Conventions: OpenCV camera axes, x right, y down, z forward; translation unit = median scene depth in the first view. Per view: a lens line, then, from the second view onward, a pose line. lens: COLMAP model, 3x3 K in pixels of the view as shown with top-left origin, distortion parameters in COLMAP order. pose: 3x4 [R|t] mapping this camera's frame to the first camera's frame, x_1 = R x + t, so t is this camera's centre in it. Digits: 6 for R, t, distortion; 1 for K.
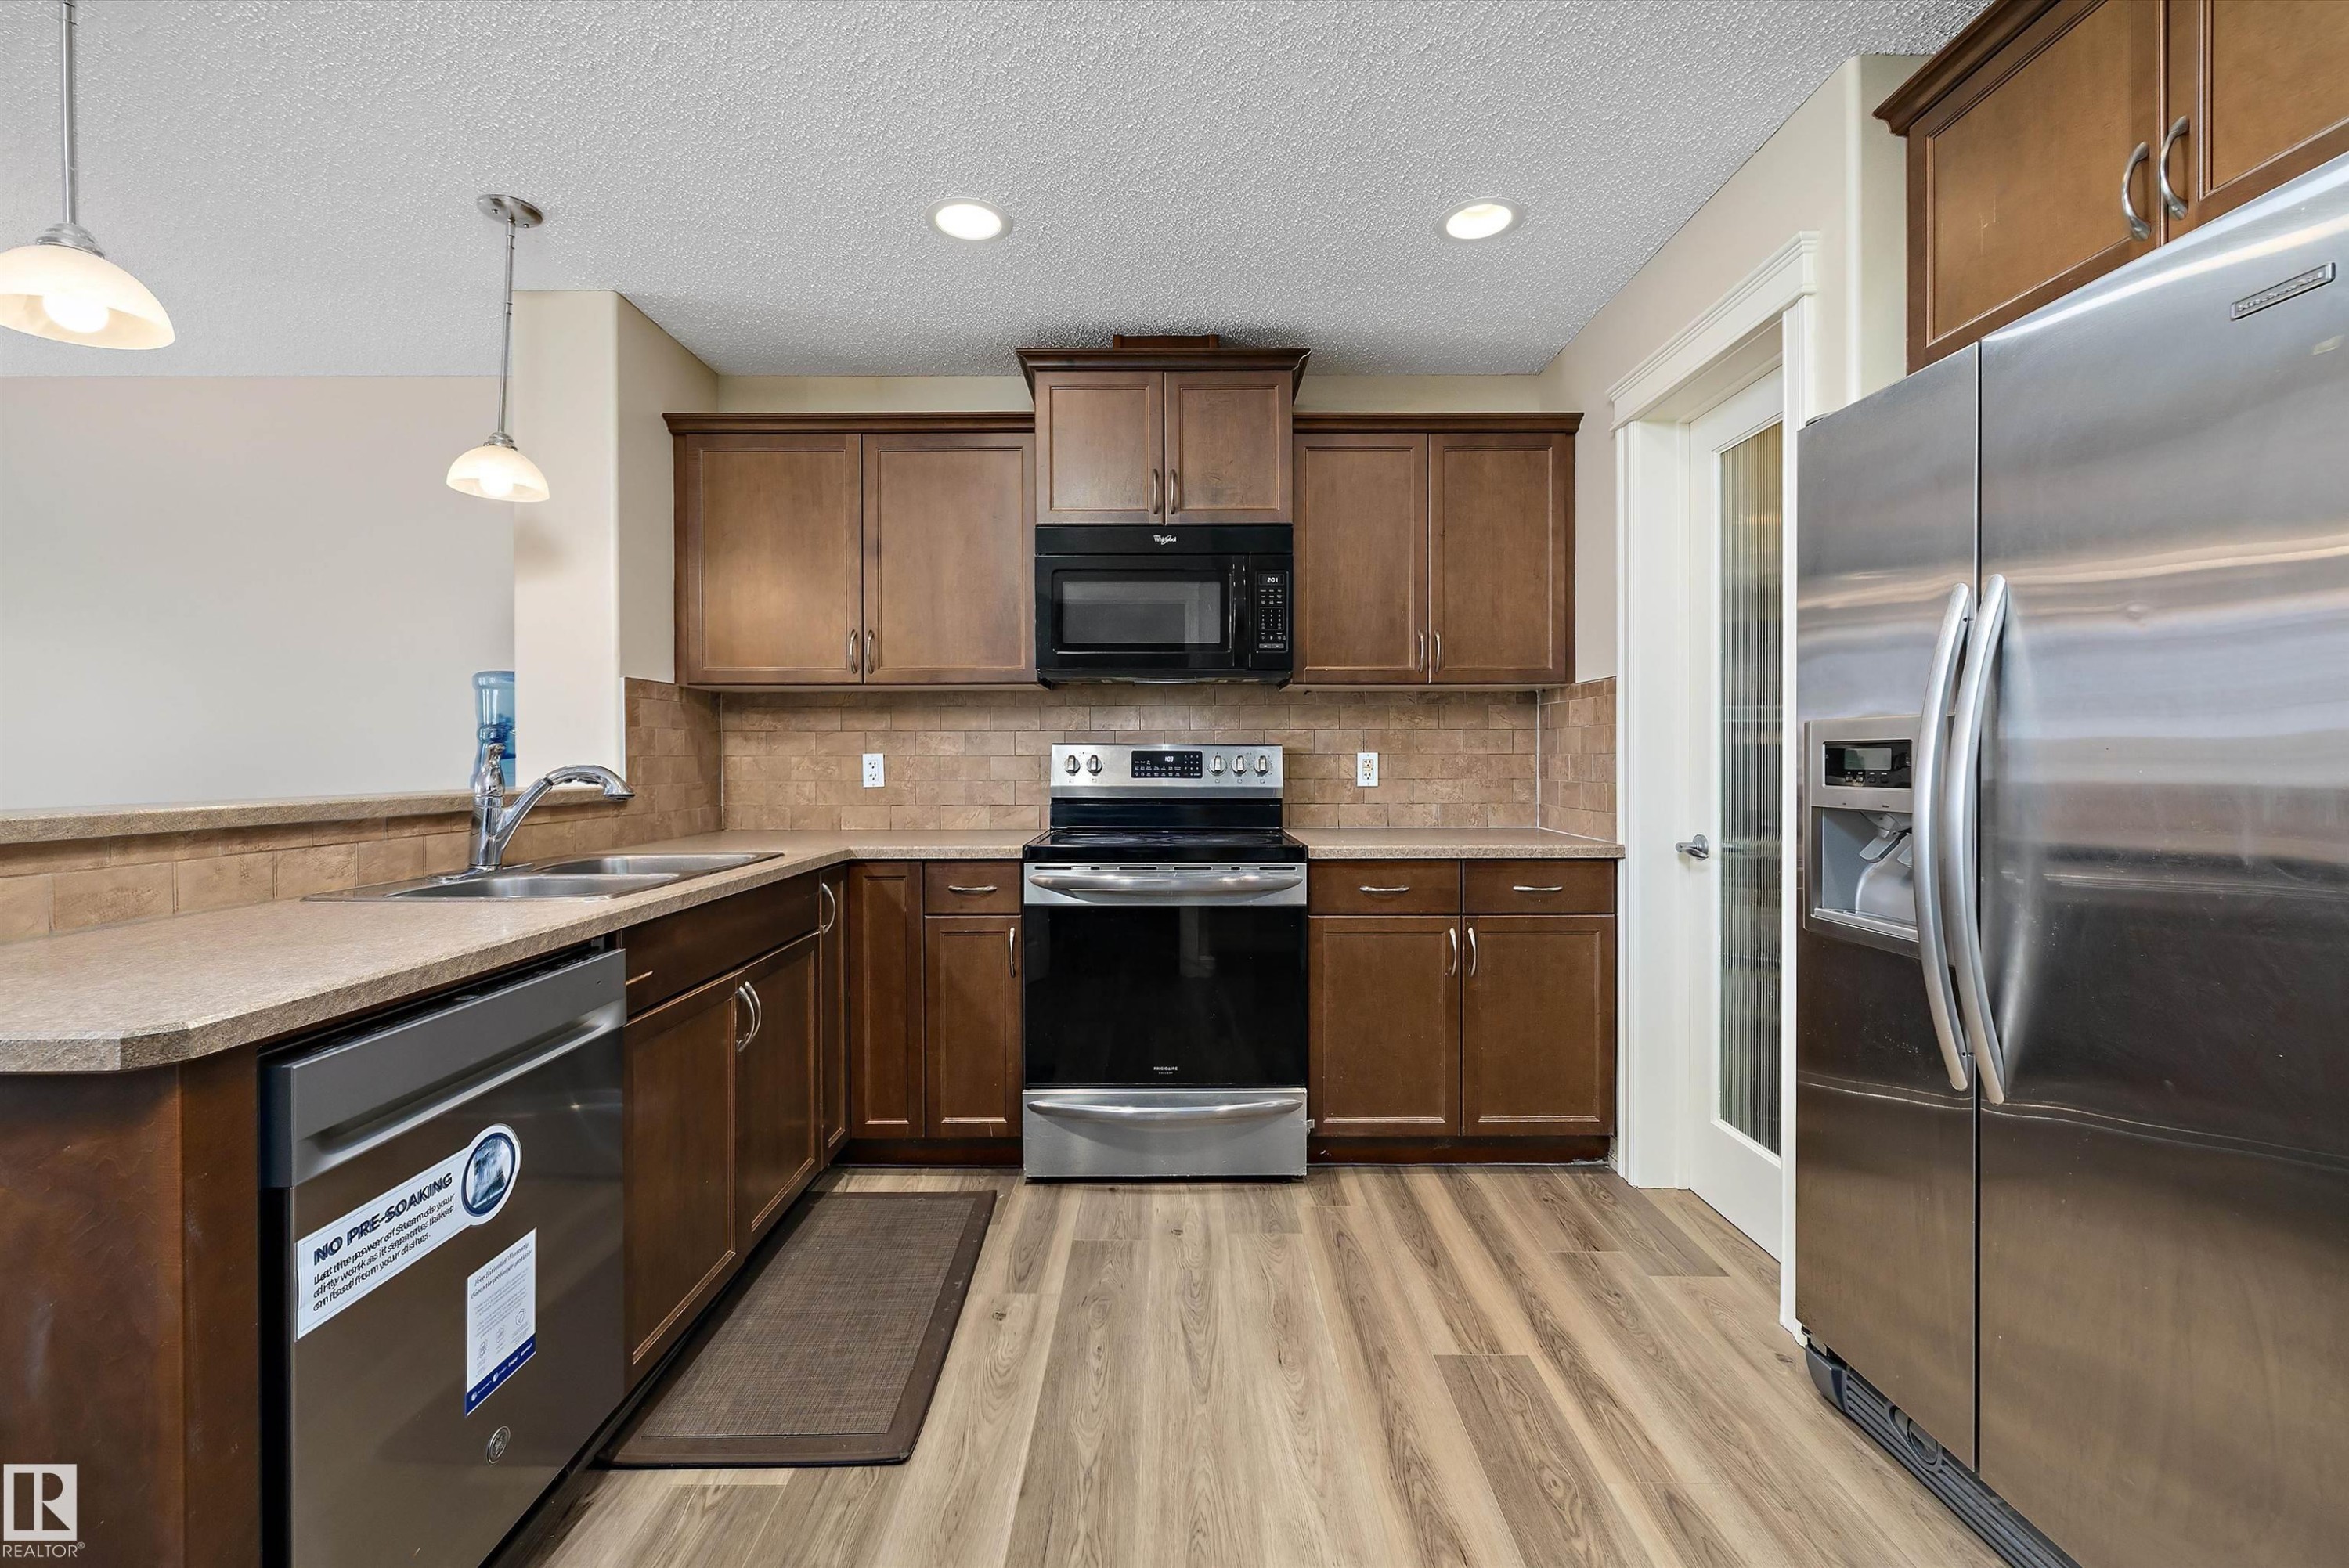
lens RADIAL K [[990.5, 0, 1155.9], [0, 990.5, 756.7], [0, 0, 1]] dist [-0.000207, 0.000032]
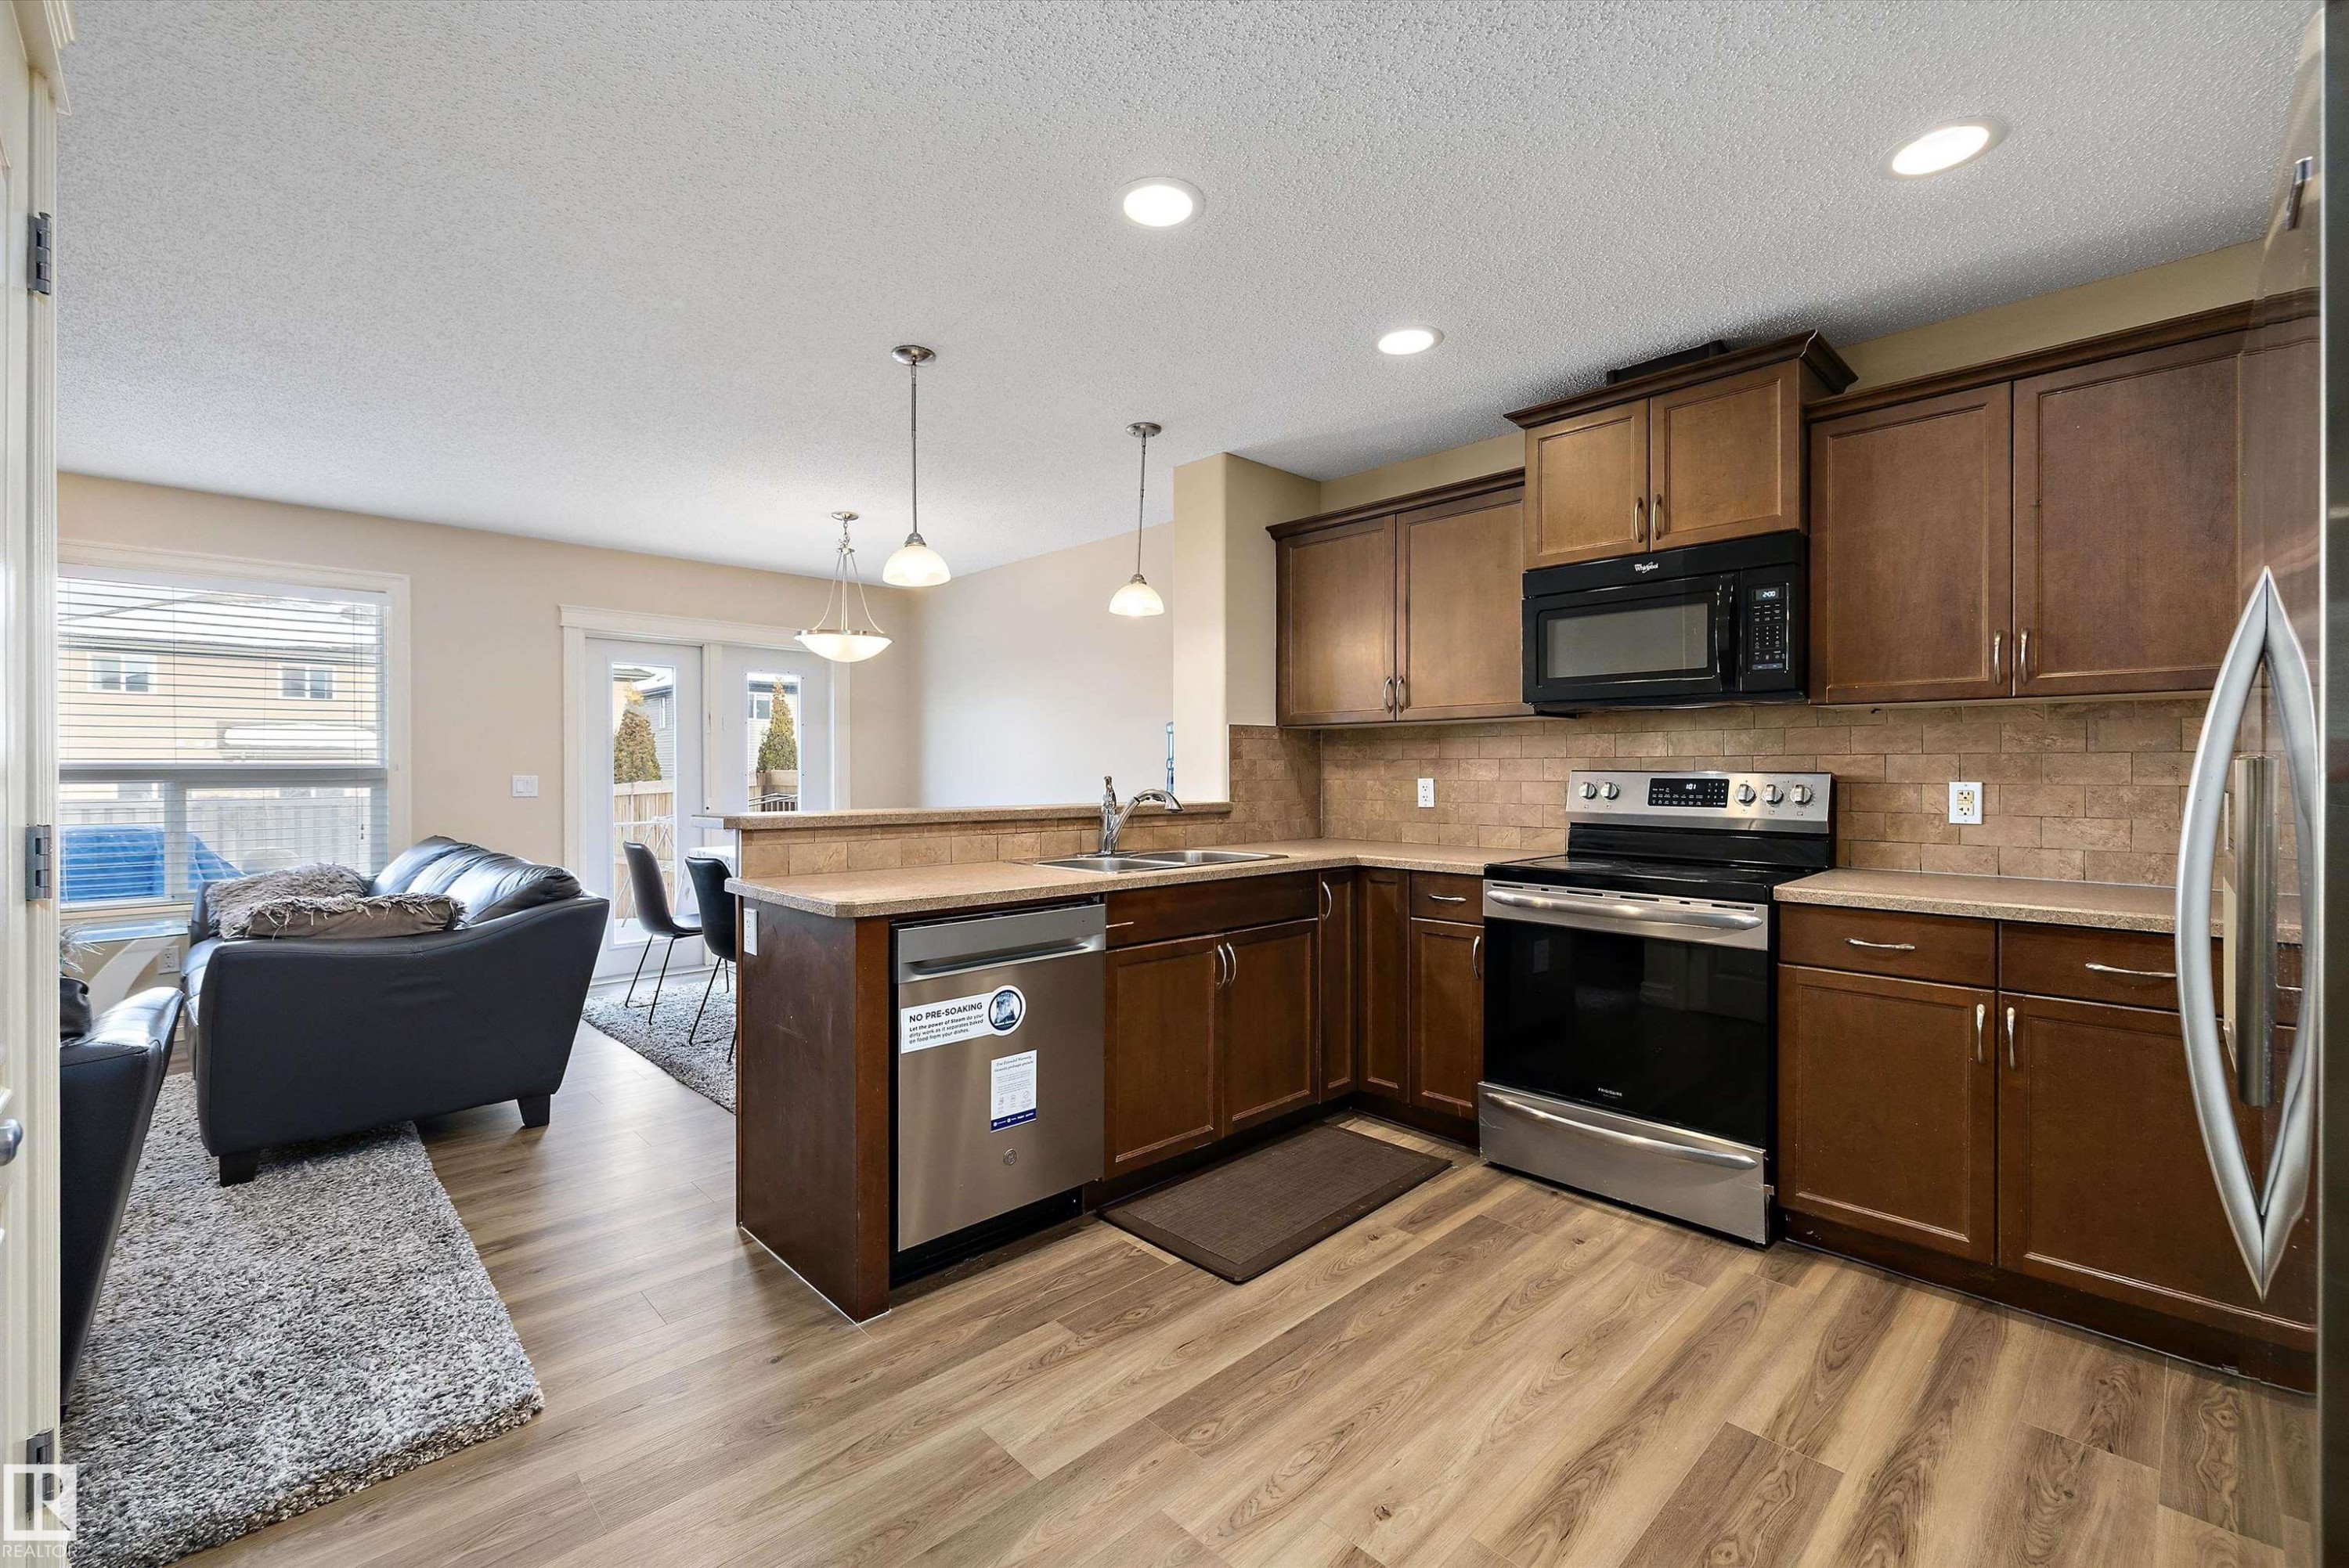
lens RADIAL K [[990.5, 0, 1155.9], [0, 990.5, 756.7], [0, 0, 1]] dist [-0.000207, 0.000032]
pose [[0.686144, -0.008239, -0.727420, 0.426605], [0.000586, 0.999942, -0.010773, -0.020058], [0.727466, 0.006965, 0.686108, -0.043655]]
